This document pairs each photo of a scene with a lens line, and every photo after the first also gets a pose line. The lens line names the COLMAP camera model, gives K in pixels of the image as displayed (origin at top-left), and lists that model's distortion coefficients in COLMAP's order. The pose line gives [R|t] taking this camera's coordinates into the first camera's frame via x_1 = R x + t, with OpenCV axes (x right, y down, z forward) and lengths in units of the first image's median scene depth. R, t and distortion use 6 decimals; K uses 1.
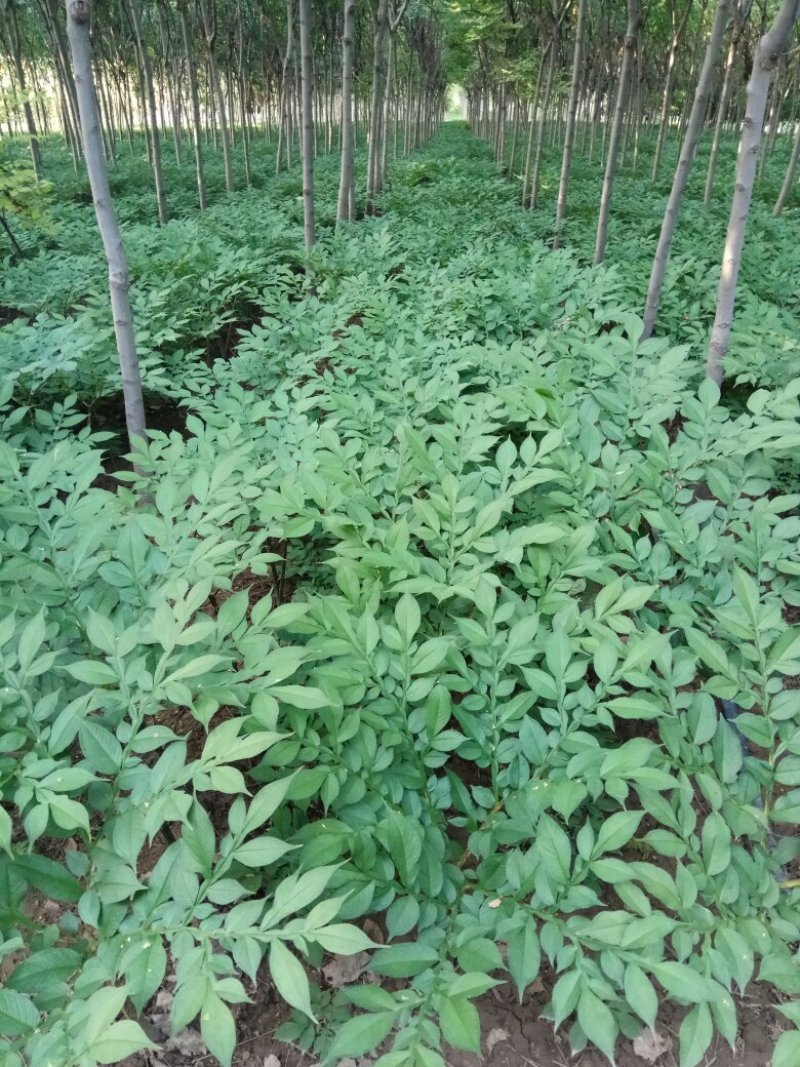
lens RADIAL K [[818.2, 0, 400.0], [0, 818.2, 533.5], [0, 0, 1]] dist [0.097049, -0.138473]
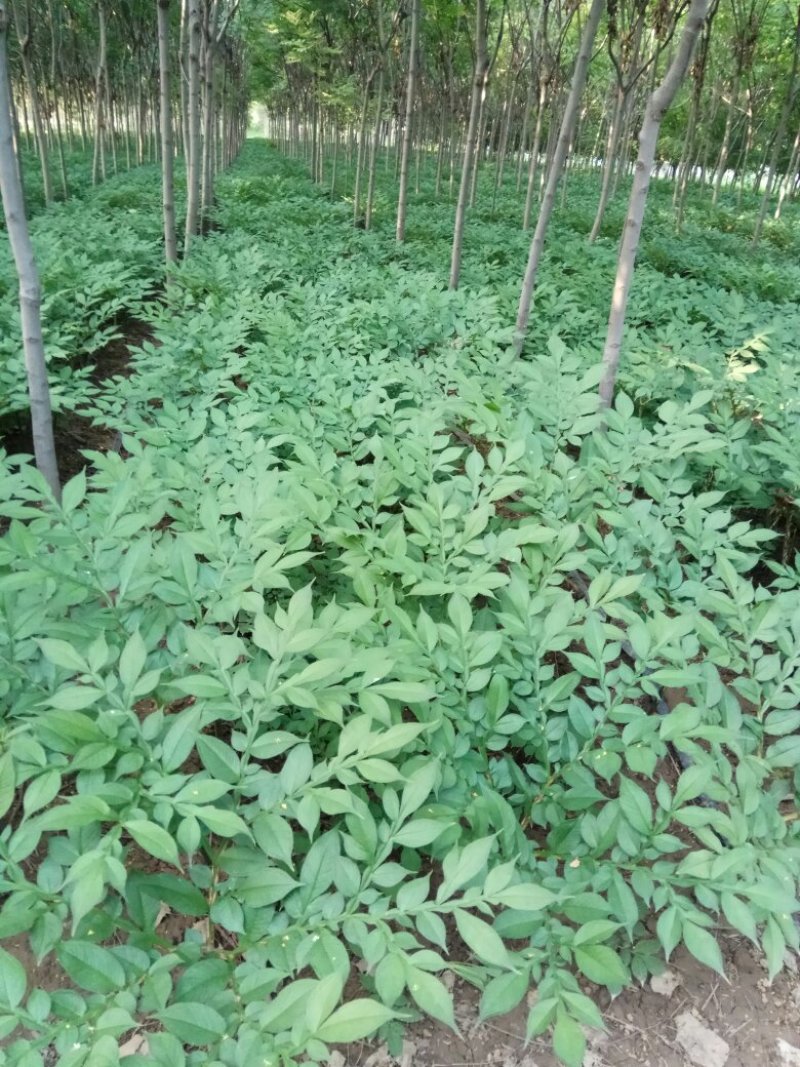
lens RADIAL K [[811.7, 0, 404.7], [0, 811.7, 536.9], [0, 0, 1]] dist [0.117552, -0.176277]
pose [[0.974793, -0.048585, 0.217756, -0.195807], [0.051609, 0.998634, -0.008220, 0.003359], [-0.217059, 0.019251, 0.975969, -0.022529]]
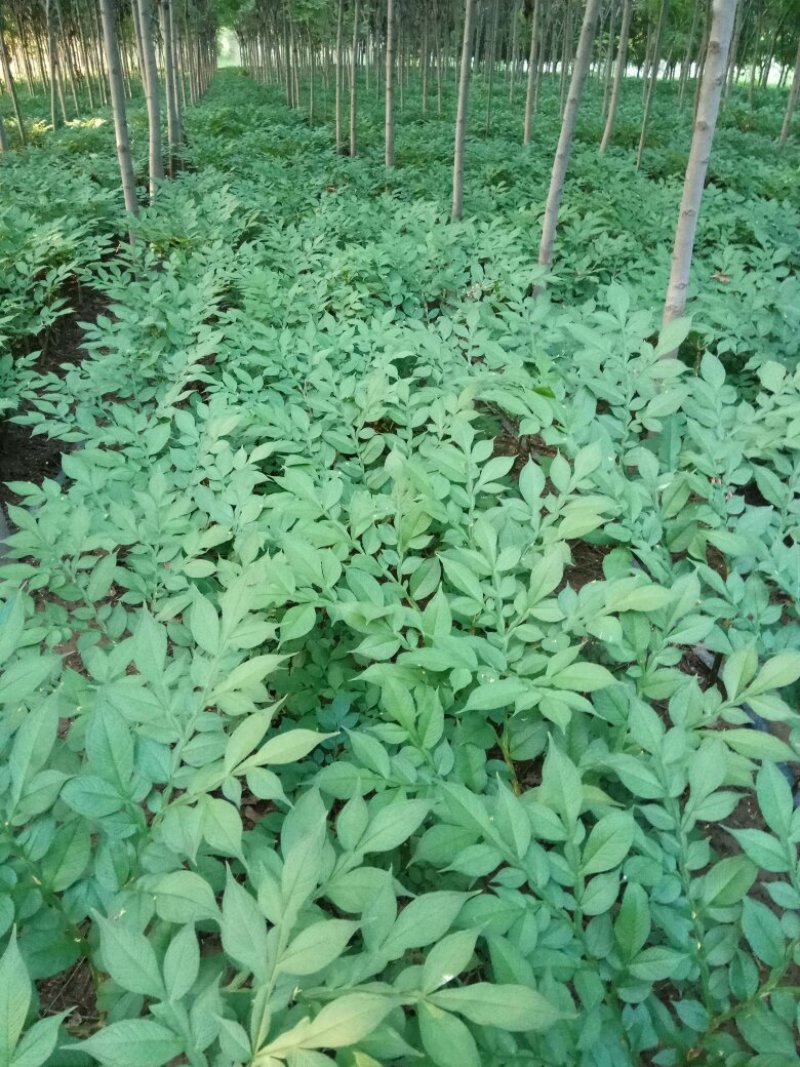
lens RADIAL K [[824.6, 0, 400.0], [0, 824.6, 533.5], [0, 0, 1]] dist [0.130405, -0.220256]
pose [[0.972131, -0.127179, 0.196945, -0.153585], [0.117731, 0.991291, 0.059005, -0.106519], [-0.202734, -0.034174, 0.978637, 0.245936]]
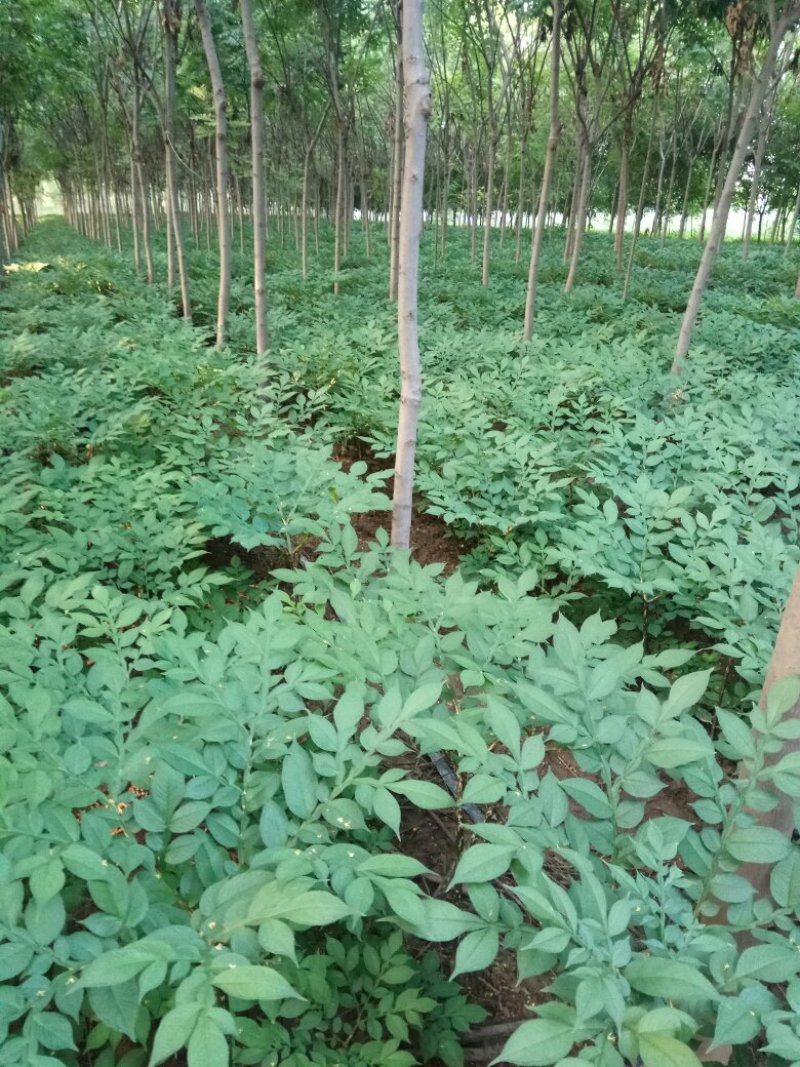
lens RADIAL K [[811.7, 0, 404.7], [0, 811.7, 536.9], [0, 0, 1]] dist [0.117552, -0.176277]
pose [[0.907380, -0.163001, 0.387417, -1.015489], [0.195793, 0.979545, -0.046441, -0.164406], [-0.371922, 0.117993, 0.920734, 0.292280]]
